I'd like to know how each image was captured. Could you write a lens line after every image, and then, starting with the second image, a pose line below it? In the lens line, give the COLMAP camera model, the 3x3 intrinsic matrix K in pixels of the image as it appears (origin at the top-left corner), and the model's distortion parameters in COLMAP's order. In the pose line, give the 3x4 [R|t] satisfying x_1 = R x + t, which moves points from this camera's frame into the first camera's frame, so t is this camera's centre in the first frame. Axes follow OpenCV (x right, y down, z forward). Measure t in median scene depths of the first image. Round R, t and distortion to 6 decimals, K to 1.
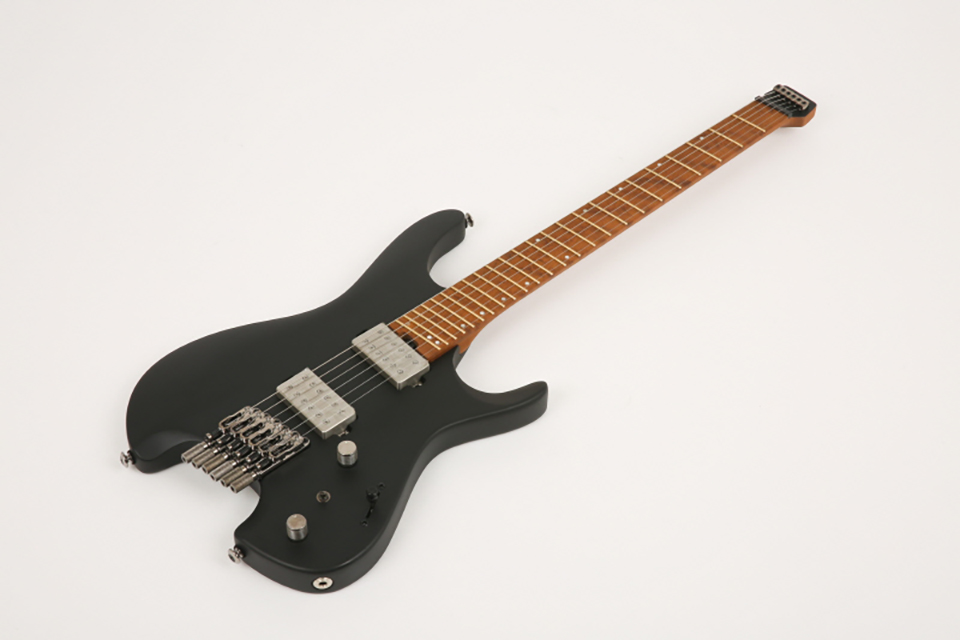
lens RADIAL K [[1666.6, 0, 480.0], [0, 1666.6, 320.0], [0, 0, 1]] dist [-0.001536, 0.078128]
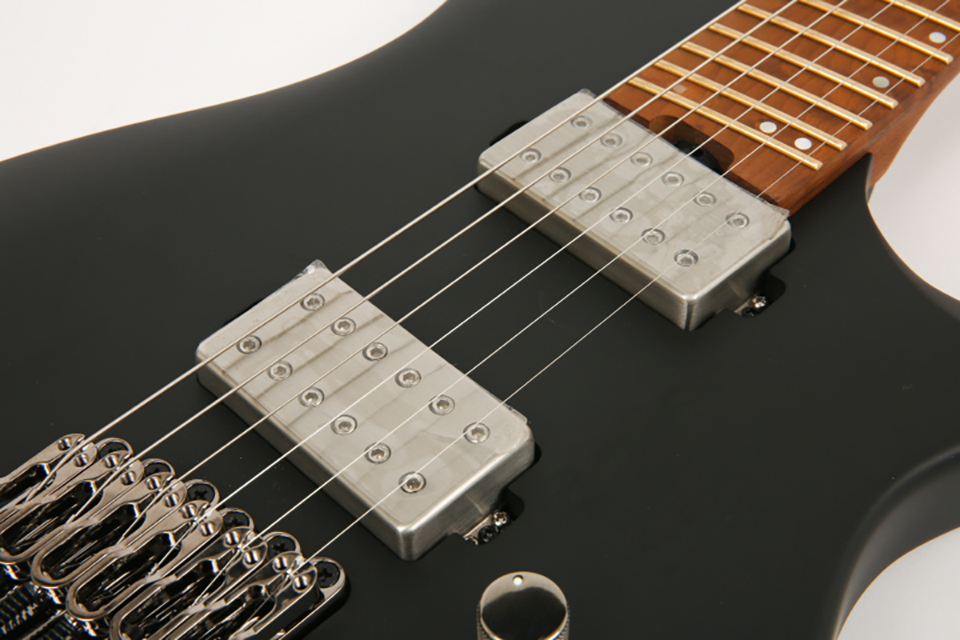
lens RADIAL K [[1666.6, 0, 480.0], [0, 1666.6, 320.0], [0, 0, 1]] dist [-0.001536, 0.078128]
pose [[0.998385, -0.056346, -0.007304, -0.080095], [0.056519, 0.998061, 0.026089, 0.033152], [0.005820, -0.026459, 0.999633, 0.771468]]
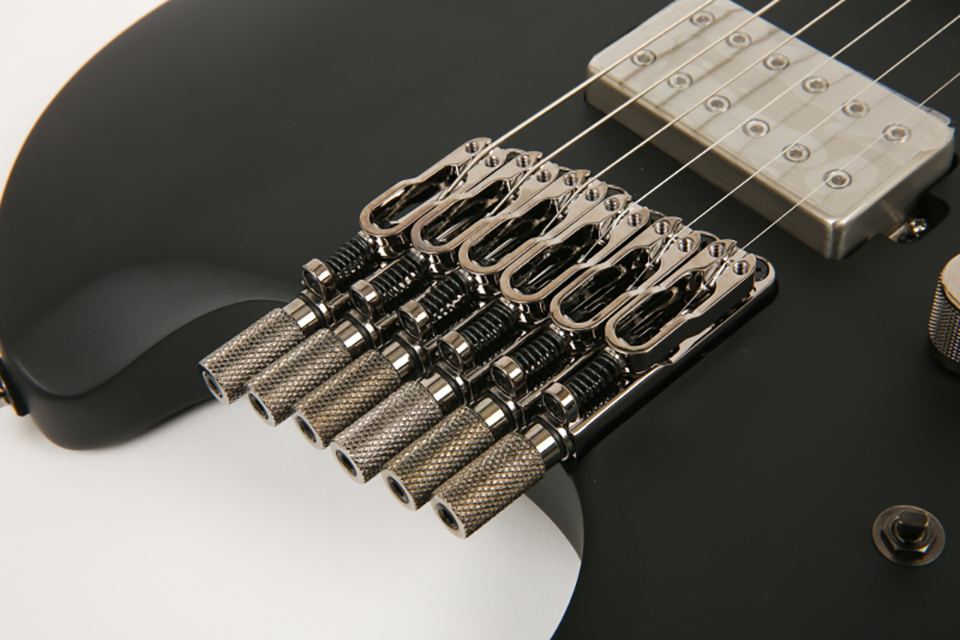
lens RADIAL K [[1666.6, 0, 480.0], [0, 1666.6, 320.0], [0, 0, 1]] dist [-0.001536, 0.078128]
pose [[0.994635, -0.058711, -0.085168, -0.121920], [0.063487, 0.996494, 0.054498, 0.064661], [0.081670, -0.059613, 0.994875, 0.775485]]
